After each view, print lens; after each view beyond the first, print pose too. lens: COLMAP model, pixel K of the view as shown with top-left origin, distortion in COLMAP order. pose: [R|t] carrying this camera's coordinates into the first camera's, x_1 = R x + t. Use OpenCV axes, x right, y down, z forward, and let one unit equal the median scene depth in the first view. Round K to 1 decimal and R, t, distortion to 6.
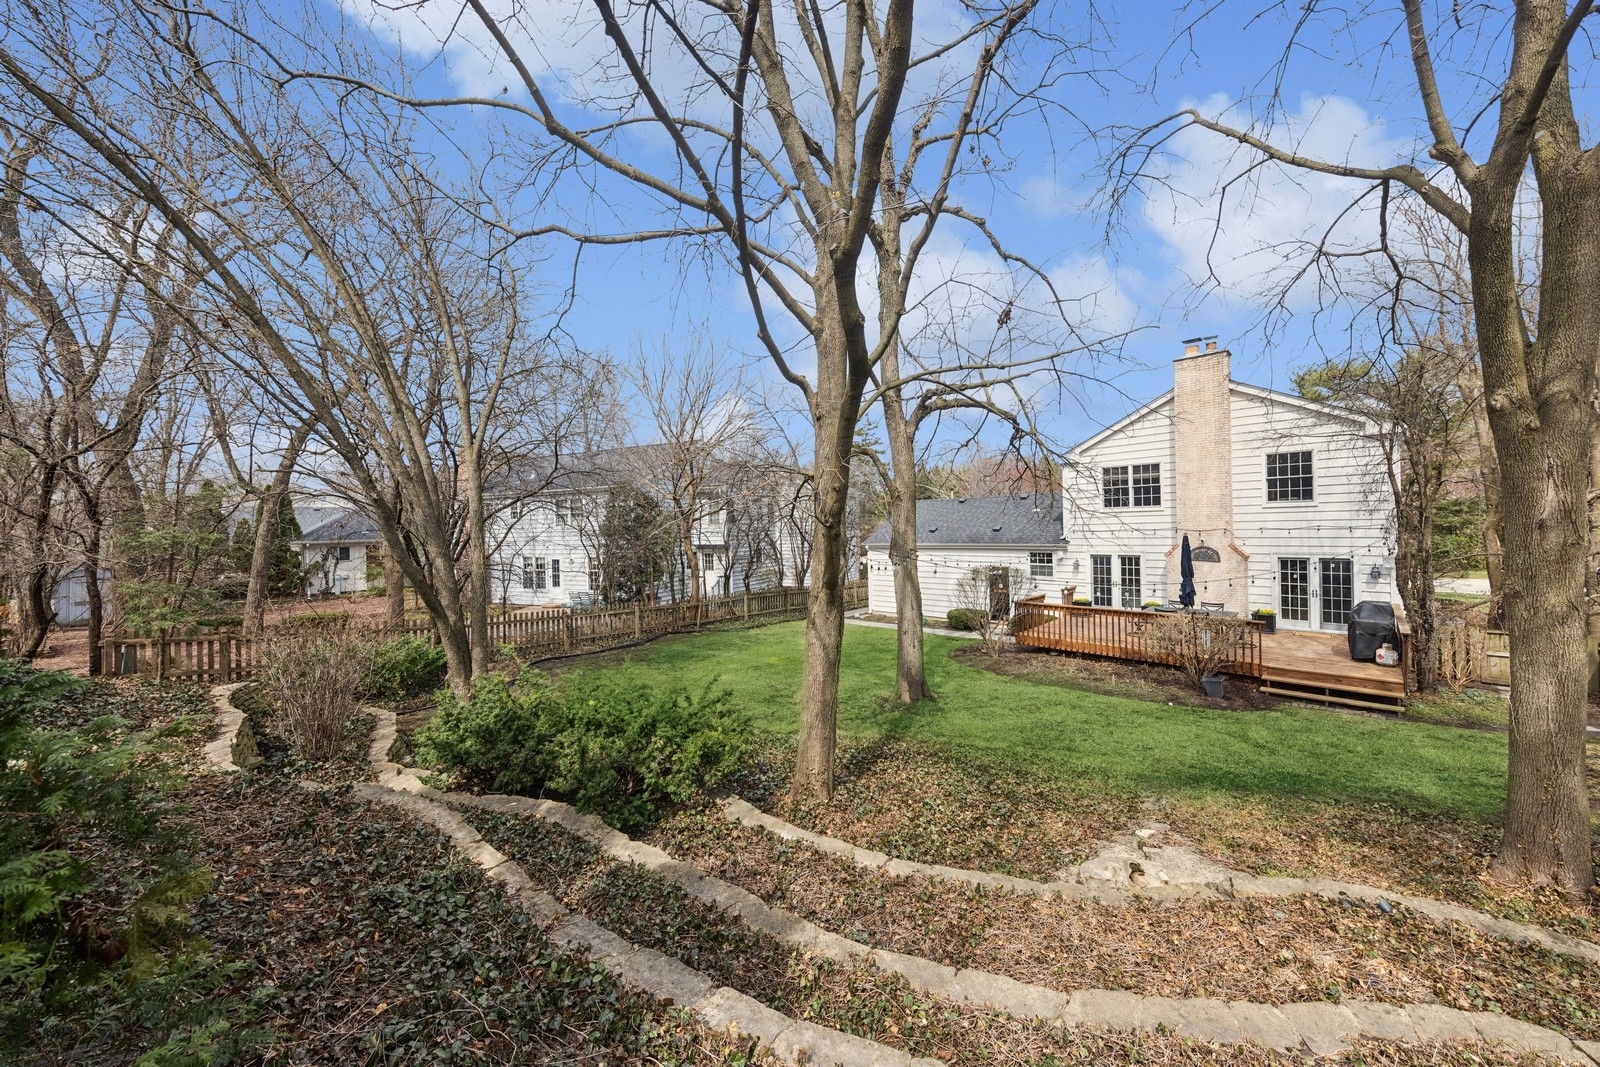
lens RADIAL K [[581.7, 0, 792.7], [0, 581.7, 530.8], [0, 0, 1]] dist [0.000747, 0.000038]
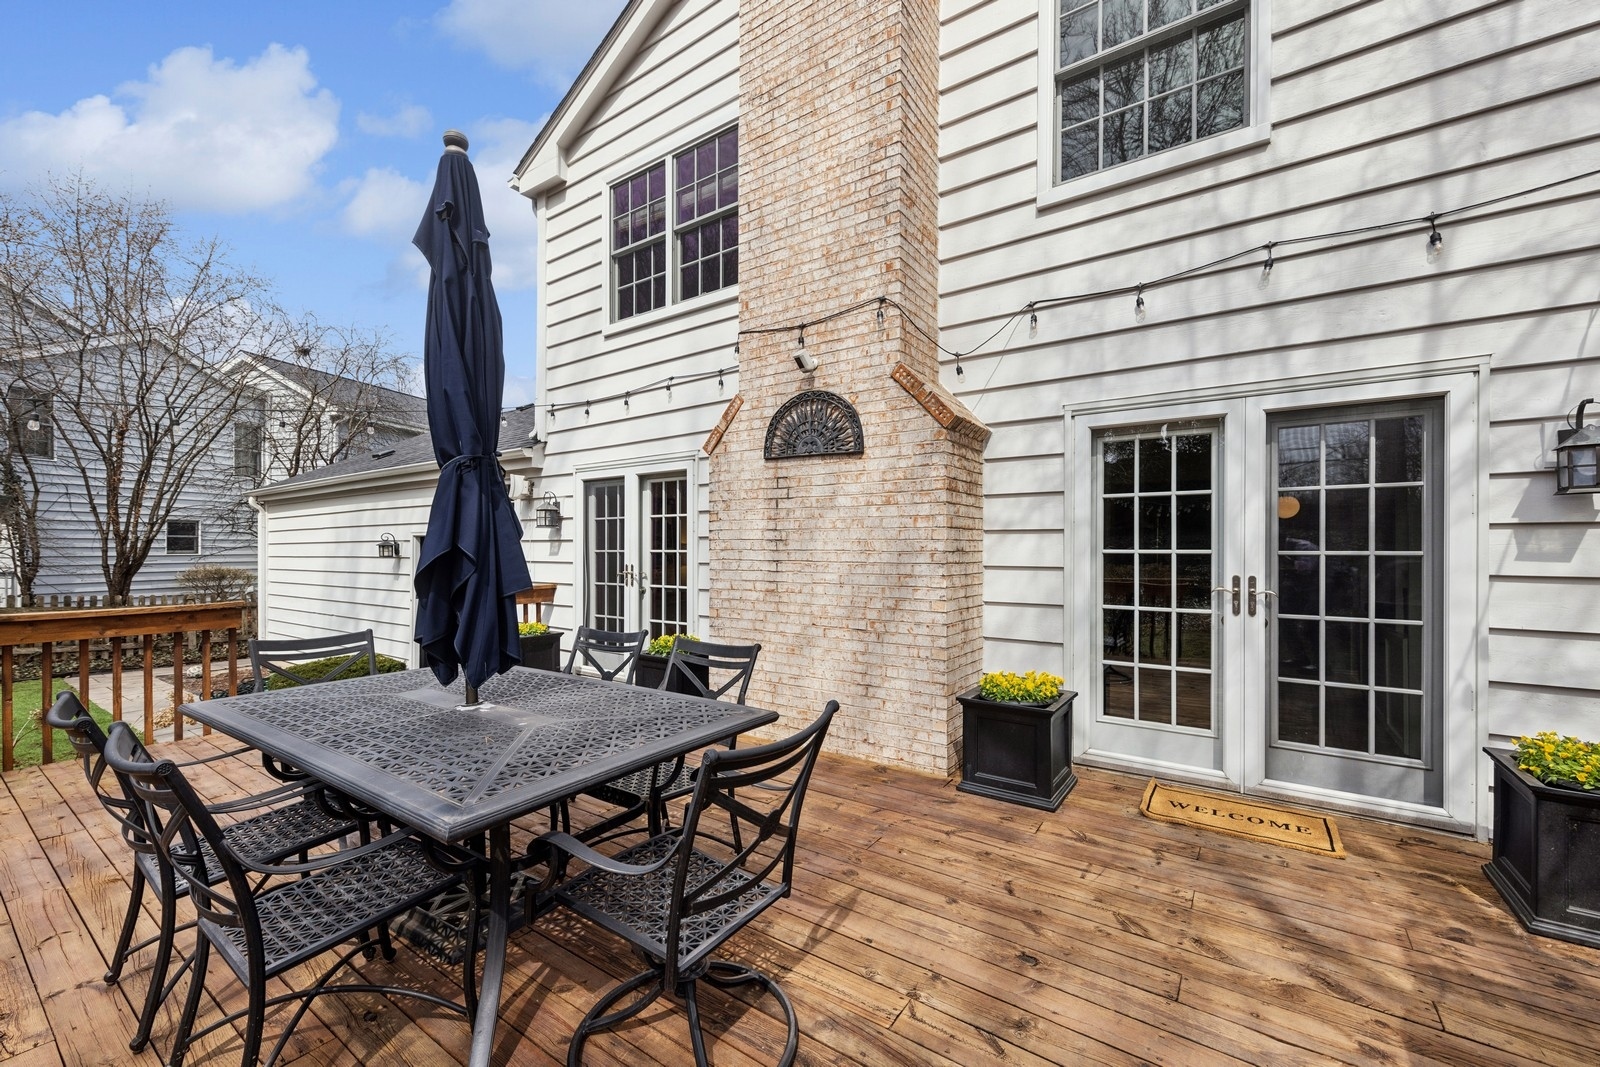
lens RADIAL K [[654.1, 0, 796.3], [0, 654.1, 552.7], [0, 0, 1]] dist [-0.001612, -0.000429]
pose [[0.982173, 0.031962, 0.185245, 0.617941], [-0.029792, 0.999451, -0.014485, 0.088773], [-0.185606, 0.008708, 0.982586, 0.709134]]
